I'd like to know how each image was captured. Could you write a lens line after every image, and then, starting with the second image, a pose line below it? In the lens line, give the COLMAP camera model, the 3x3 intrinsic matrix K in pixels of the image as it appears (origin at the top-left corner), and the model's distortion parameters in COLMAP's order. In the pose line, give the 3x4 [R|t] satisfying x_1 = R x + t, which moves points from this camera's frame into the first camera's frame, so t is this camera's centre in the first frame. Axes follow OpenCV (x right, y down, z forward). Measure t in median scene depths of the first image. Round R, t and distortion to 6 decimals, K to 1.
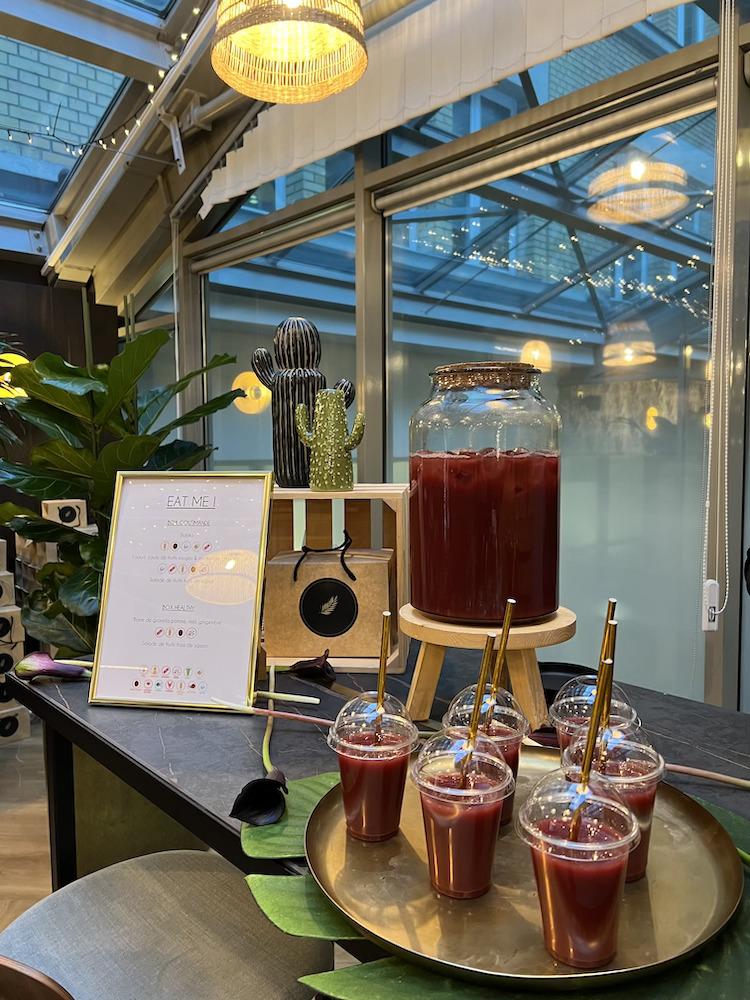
lens RADIAL K [[754.7, 0, 375.0], [0, 754.7, 500.0], [0, 0, 1]] dist [0.119415, 0.000469]
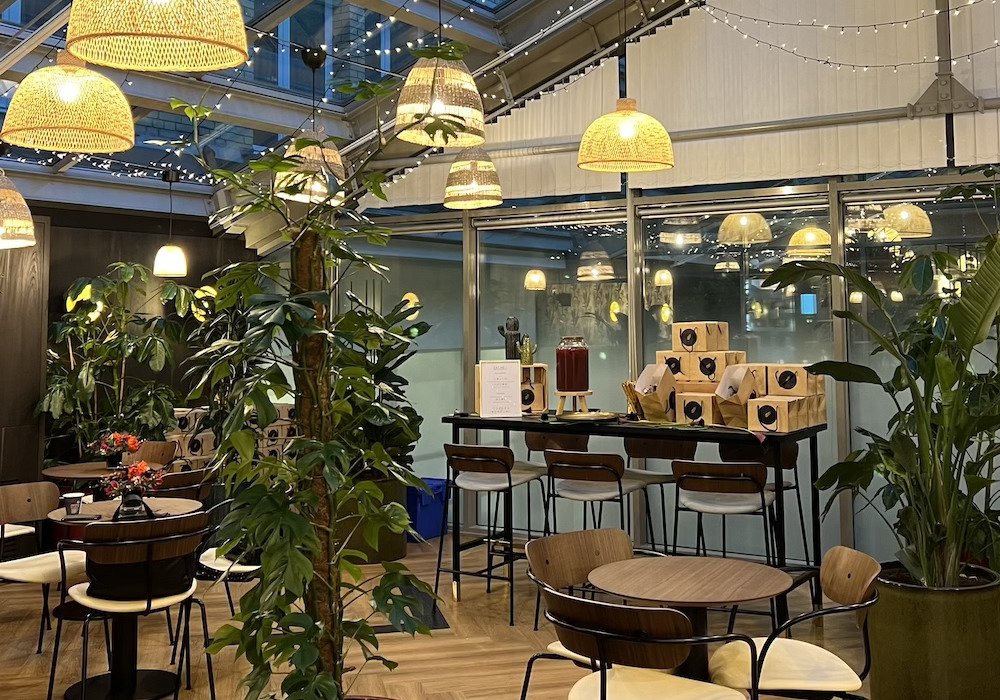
lens RADIAL K [[1113.9, 0, 500.0], [0, 1113.9, 350.0], [0, 0, 1]] dist [-0.002865, -0.001169]
pose [[0.971843, -0.003240, 0.235606, -0.292818], [0.014582, 0.998816, -0.046415, 0.032397], [-0.235177, 0.048543, 0.970740, -0.851008]]
